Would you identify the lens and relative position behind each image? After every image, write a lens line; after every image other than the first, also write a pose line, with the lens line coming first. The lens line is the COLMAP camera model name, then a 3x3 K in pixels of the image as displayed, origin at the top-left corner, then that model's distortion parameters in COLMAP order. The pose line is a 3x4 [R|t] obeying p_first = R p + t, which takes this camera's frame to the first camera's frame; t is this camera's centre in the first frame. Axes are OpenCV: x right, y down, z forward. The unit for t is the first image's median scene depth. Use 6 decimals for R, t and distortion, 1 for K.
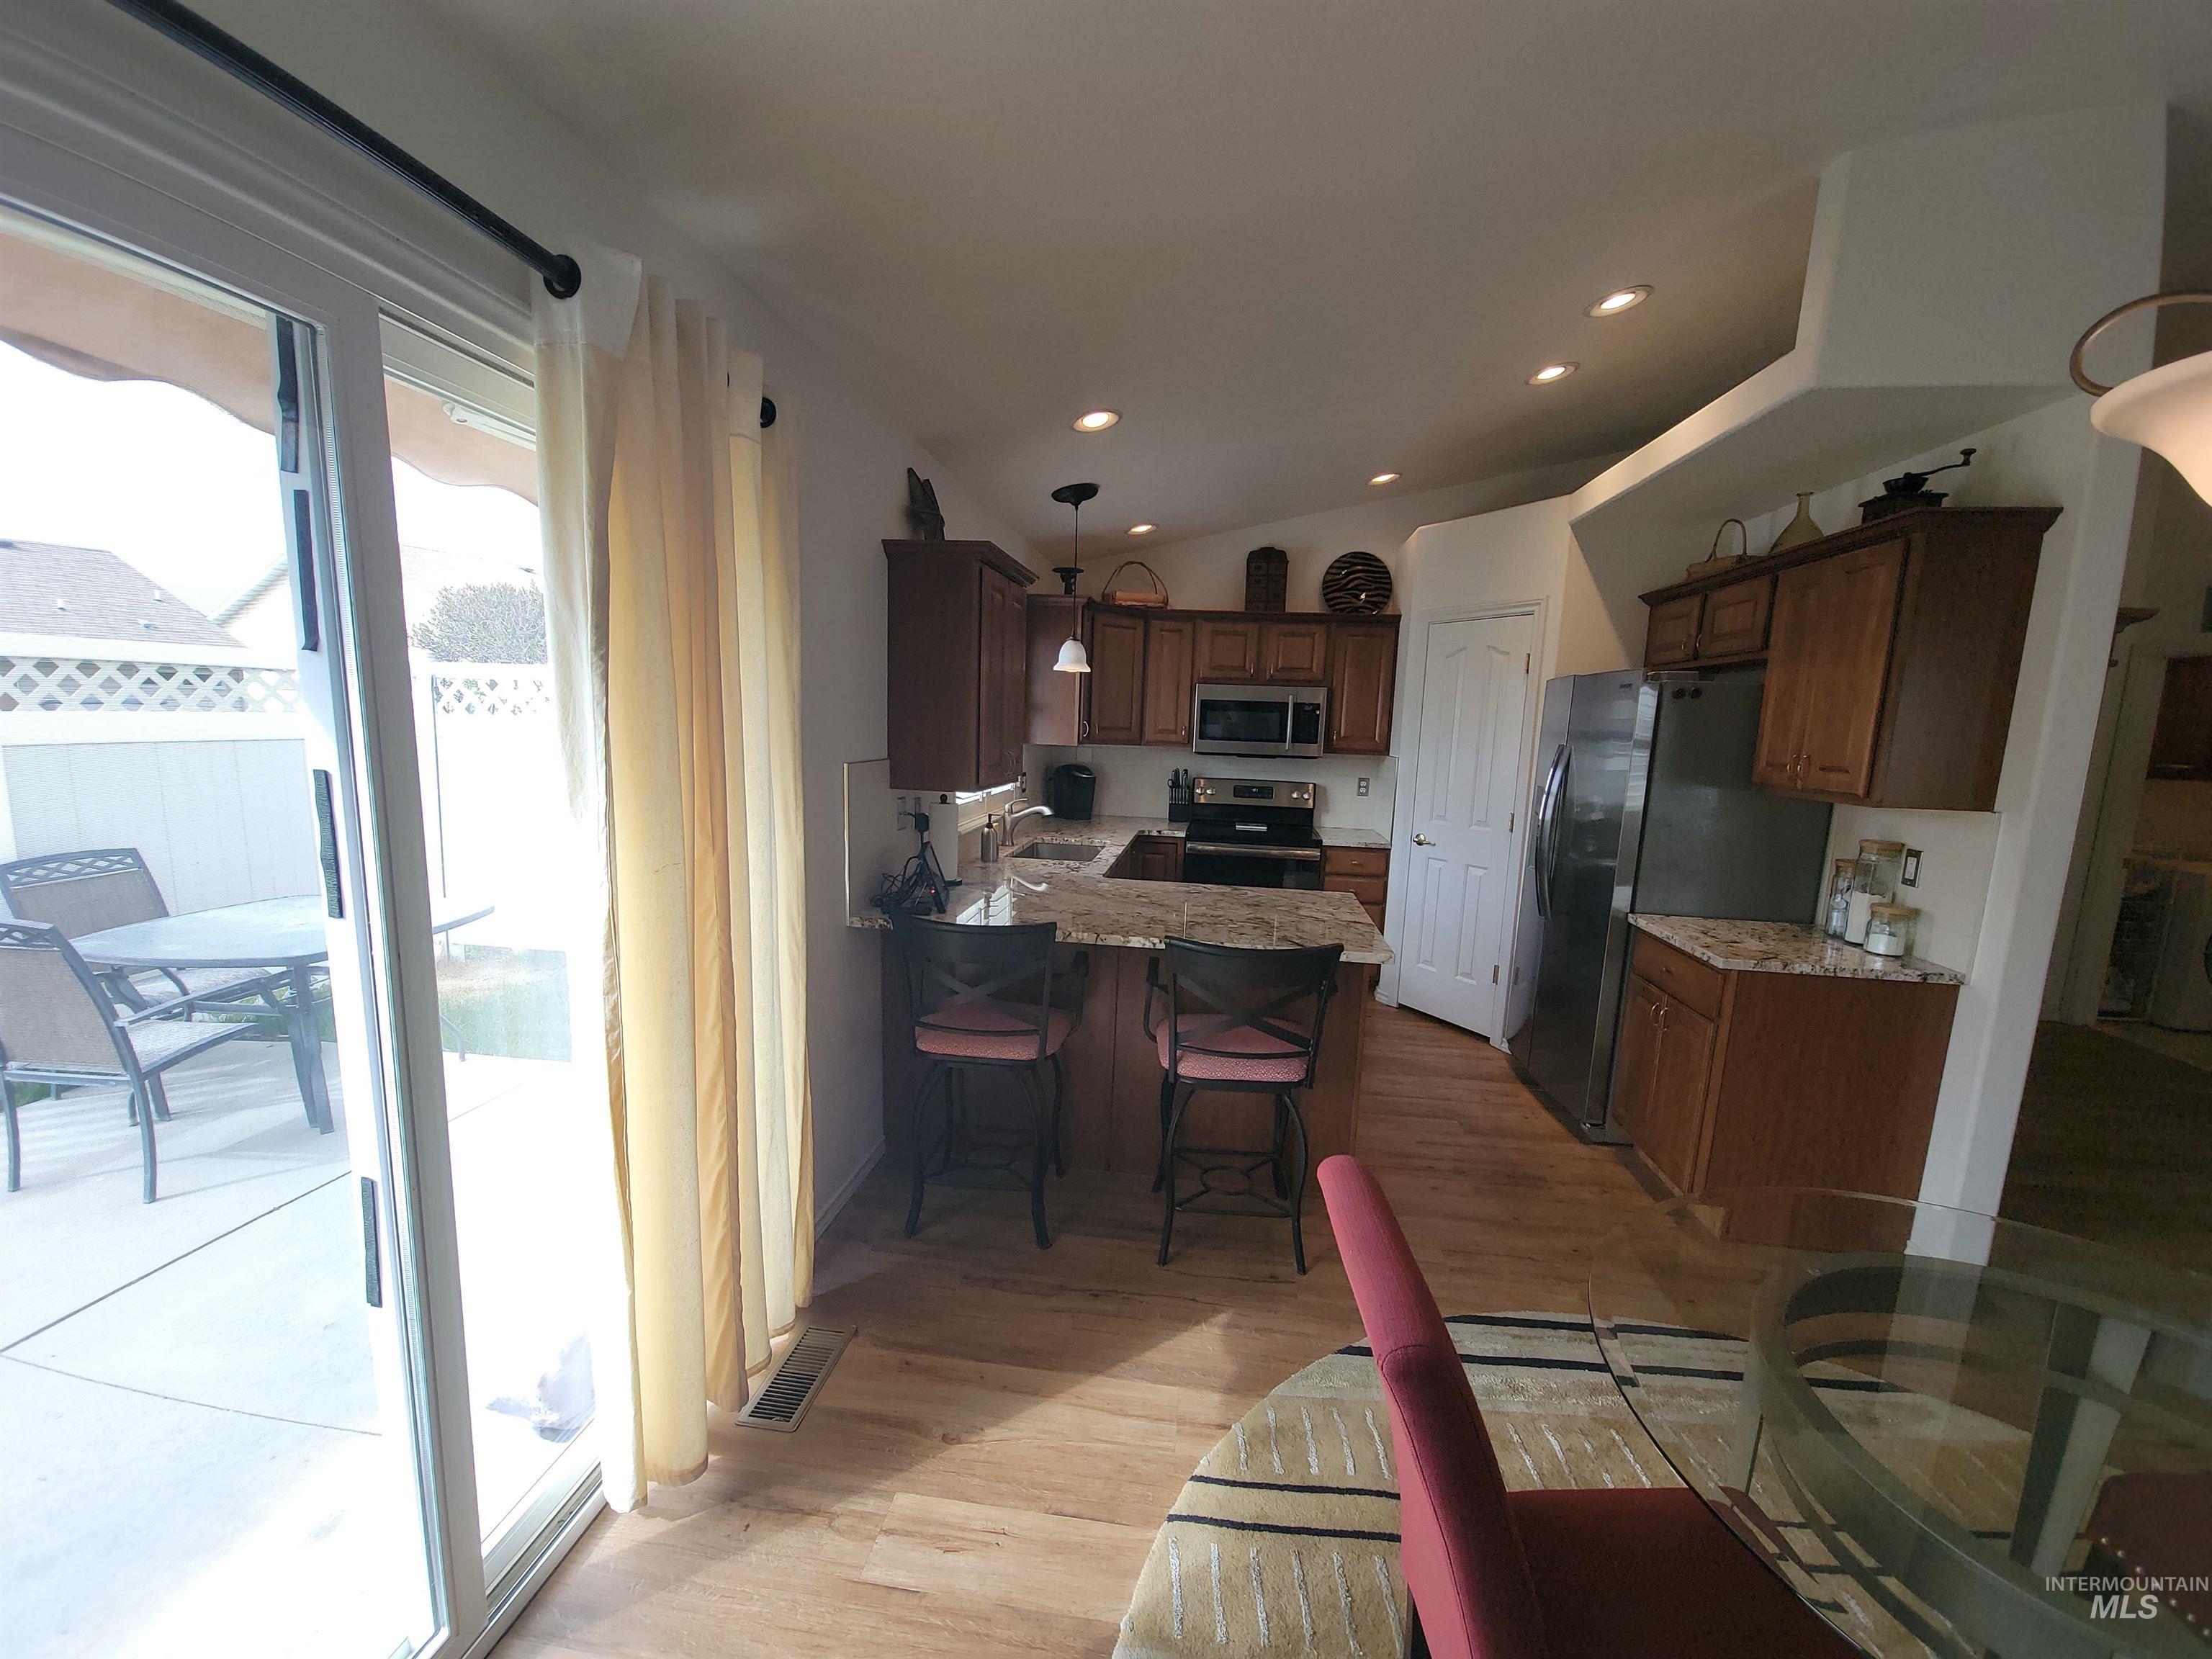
lens RADIAL K [[899.1, 0, 1102.8], [0, 899.1, 857.0], [0, 0, 1]] dist [-0.001121, -0.000151]
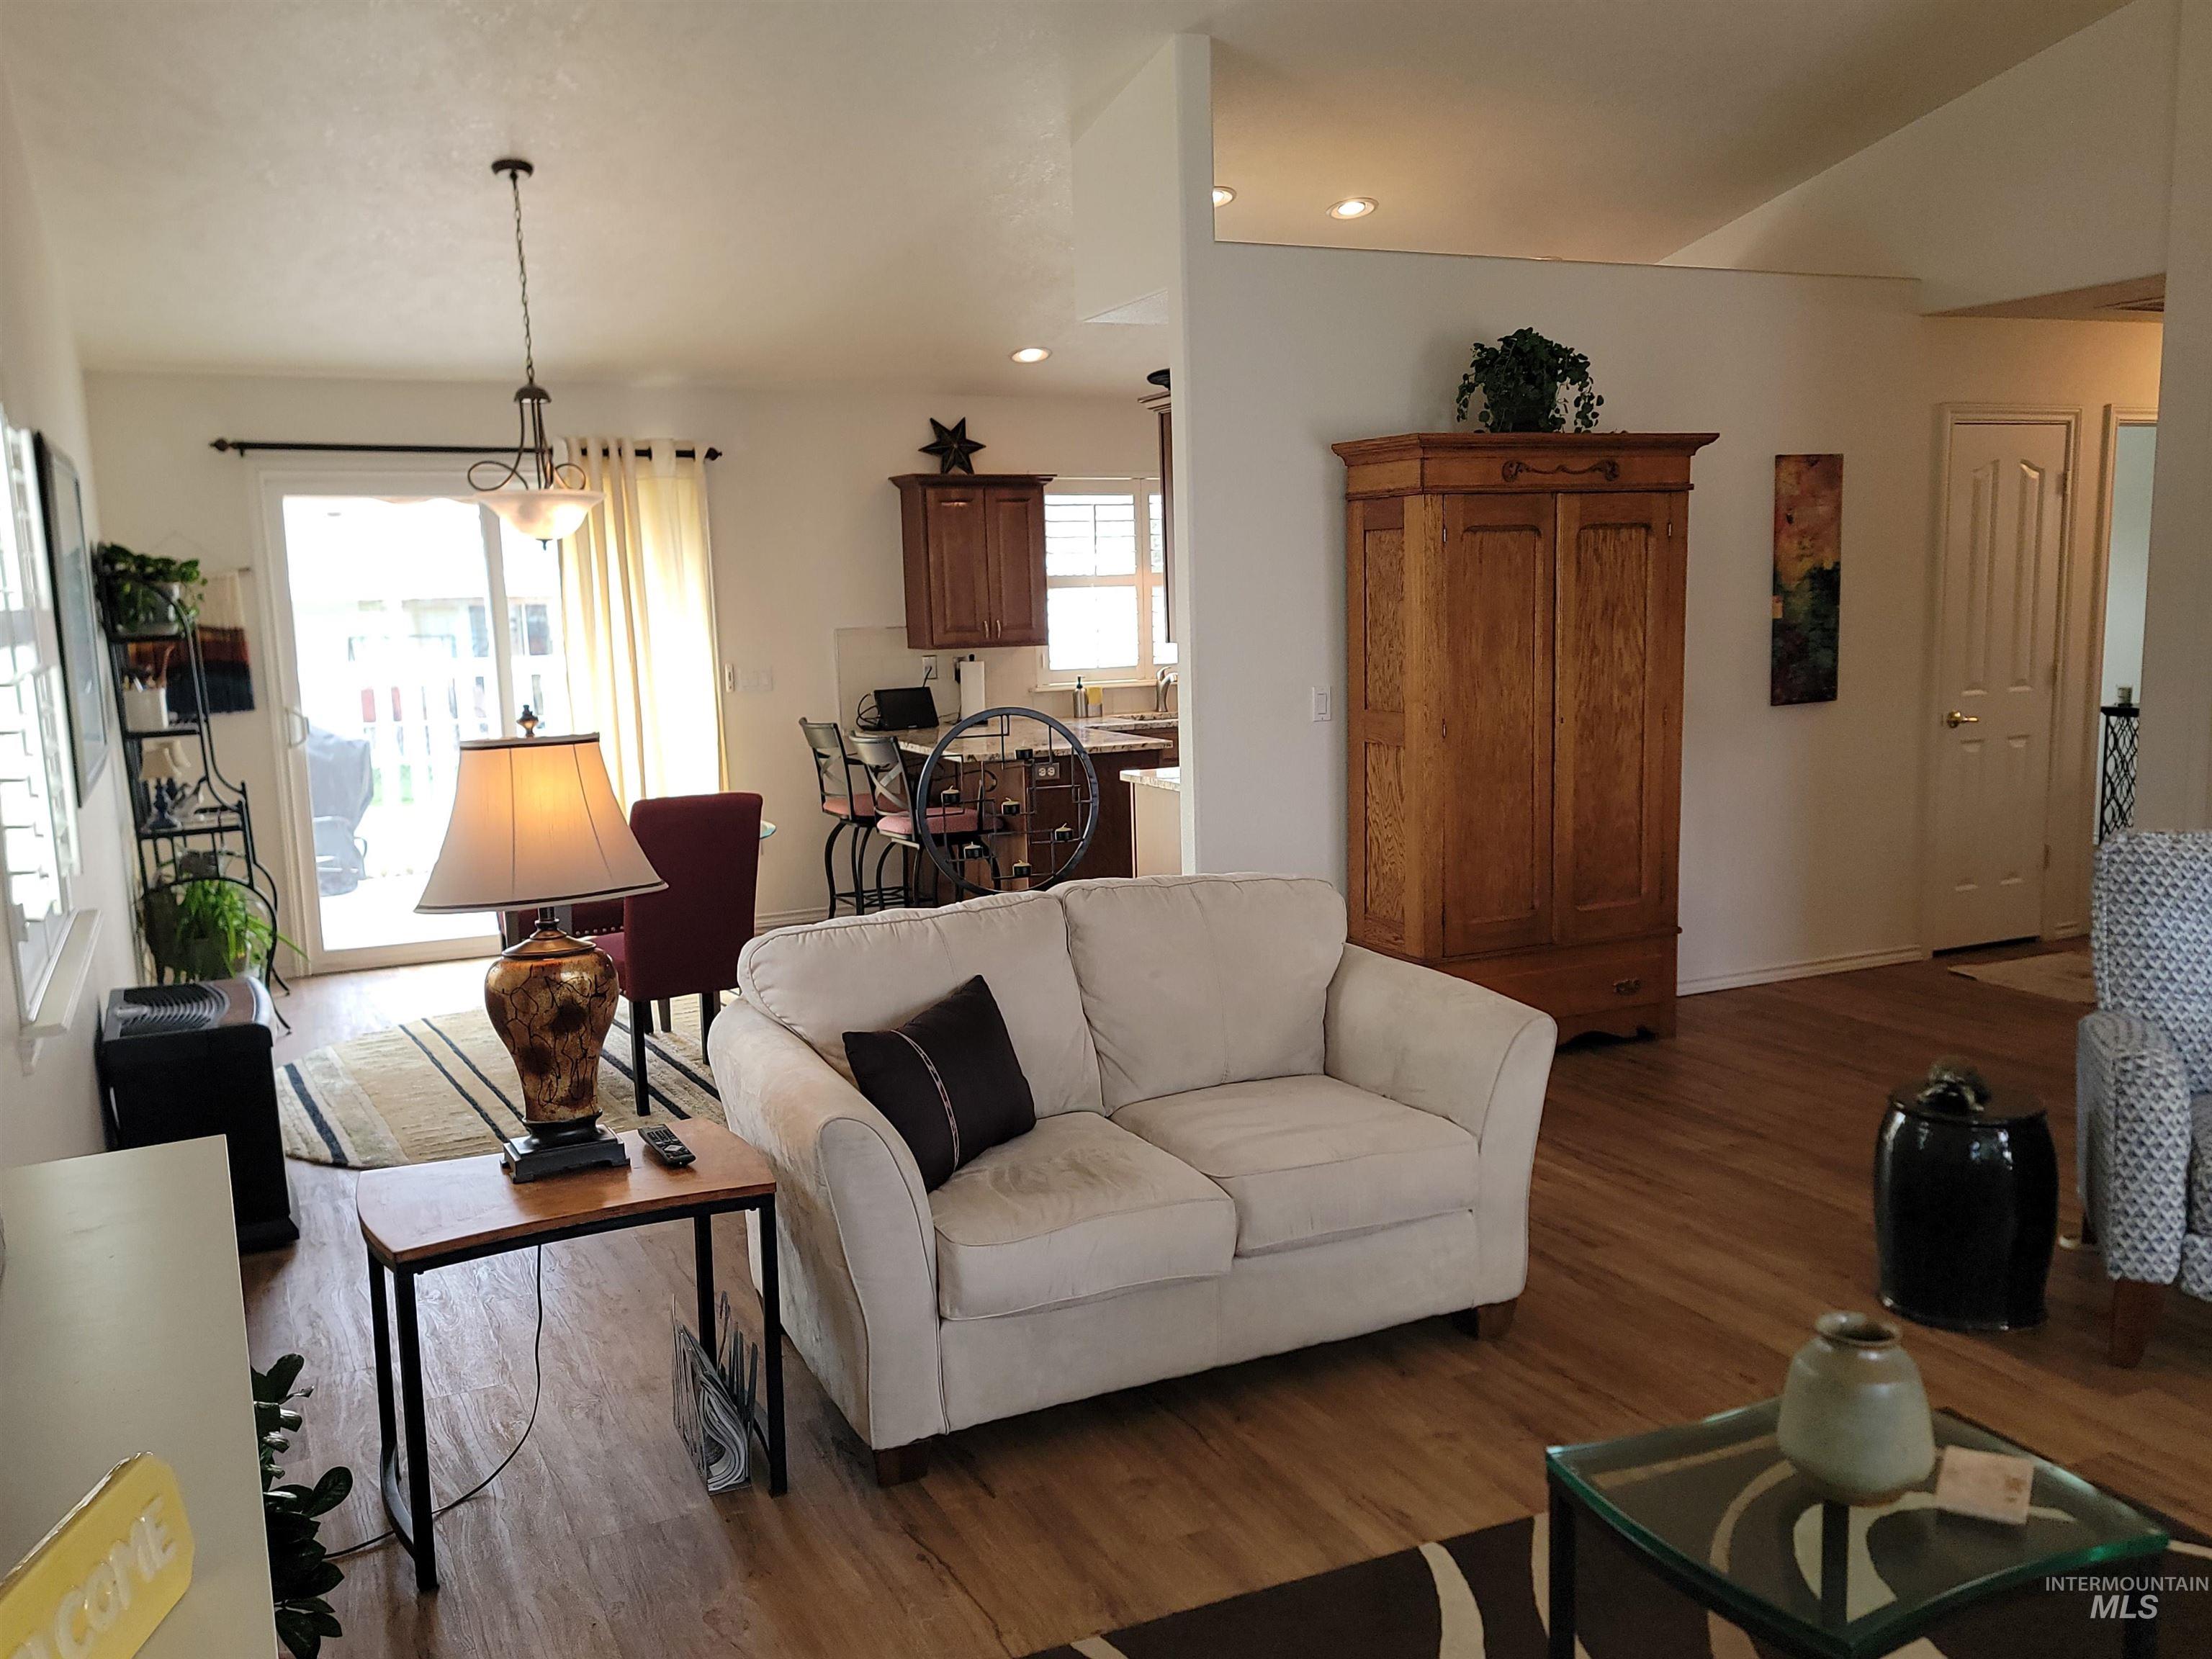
lens RADIAL K [[1835.5, 0, 1163.9], [0, 1835.5, 871.4], [0, 0, 1]] dist [0.082036, -0.056898]
pose [[0.568455, 0.080339, -0.818782, 1.402013], [-0.081636, 0.995817, 0.041032, 0.070469], [0.818654, 0.043517, 0.572636, -0.180852]]
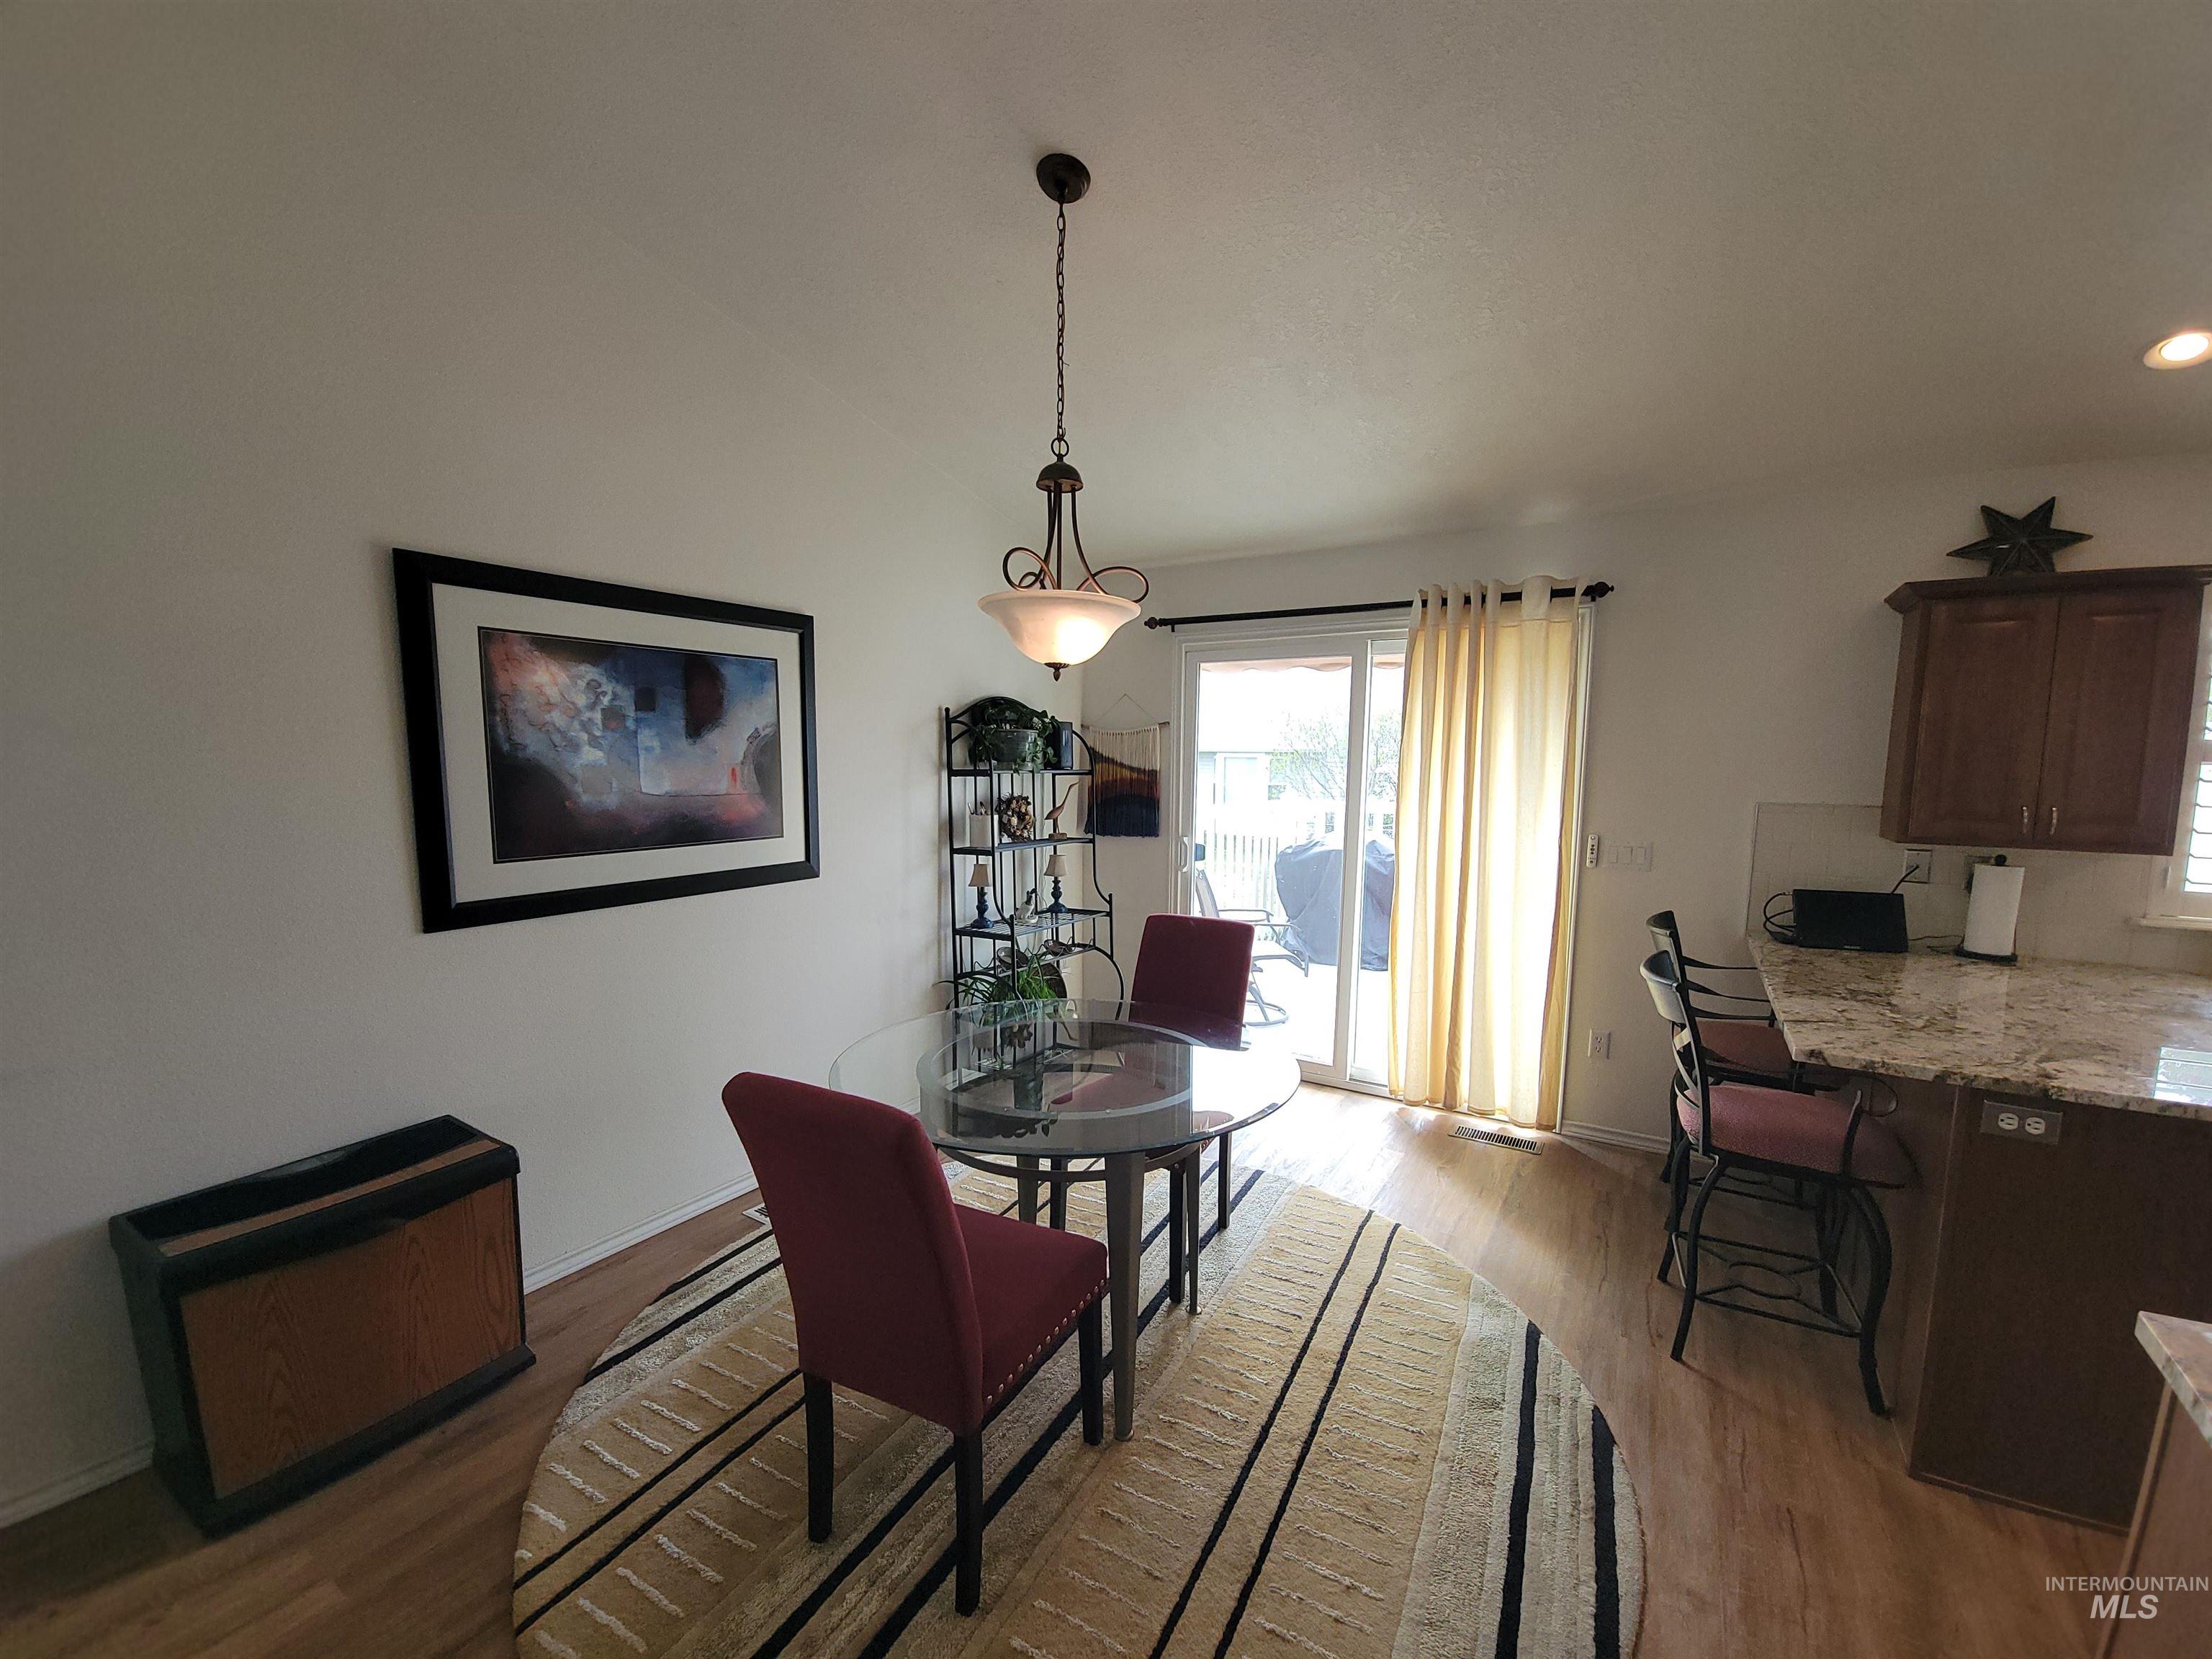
lens RADIAL K [[898.2, 0, 1112.0], [0, 898.2, 859.3], [0, 0, 1]] dist [-0.000698, -0.000666]
pose [[-0.404035, 0.061879, -0.912648, 0.613312], [-0.165280, 0.976350, 0.139368, -0.029196], [0.899688, 0.207152, -0.384252, 0.361502]]
